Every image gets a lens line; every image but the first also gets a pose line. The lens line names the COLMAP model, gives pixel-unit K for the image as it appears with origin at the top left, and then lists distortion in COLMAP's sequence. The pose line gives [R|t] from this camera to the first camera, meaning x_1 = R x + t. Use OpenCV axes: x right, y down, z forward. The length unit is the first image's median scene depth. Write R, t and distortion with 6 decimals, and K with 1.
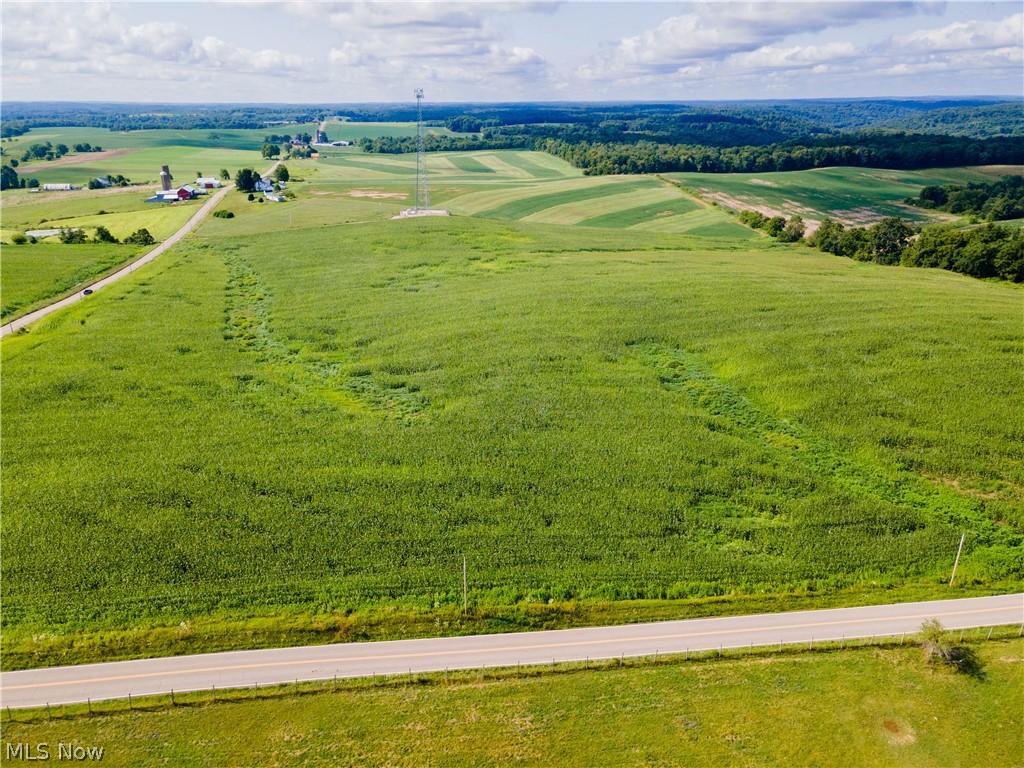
lens RADIAL K [[747.0, 0, 509.0], [0, 747.0, 384.0], [0, 0, 1]] dist [0.050612, -0.004156]
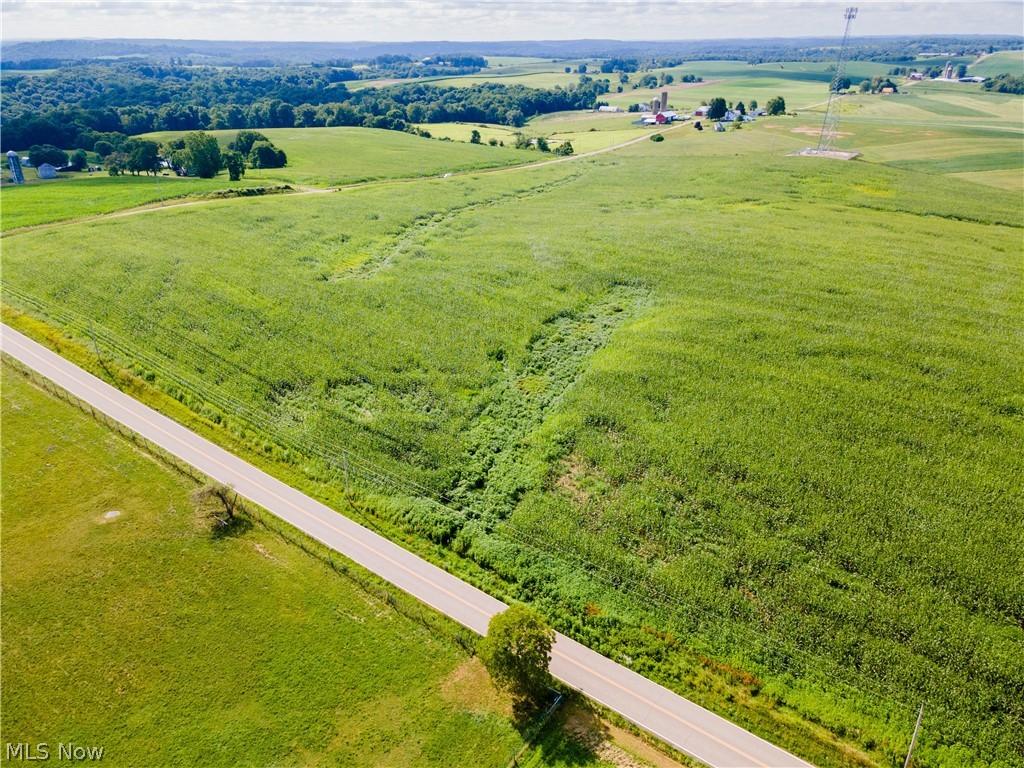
lens RADIAL K [[747.0, 0, 509.0], [0, 747.0, 384.0], [0, 0, 1]] dist [0.050612, -0.004156]
pose [[0.676554, 0.312074, -0.666996, 0.406649], [-0.262450, 0.948469, 0.177559, -0.035631], [0.688037, 0.054924, 0.723594, 0.126737]]
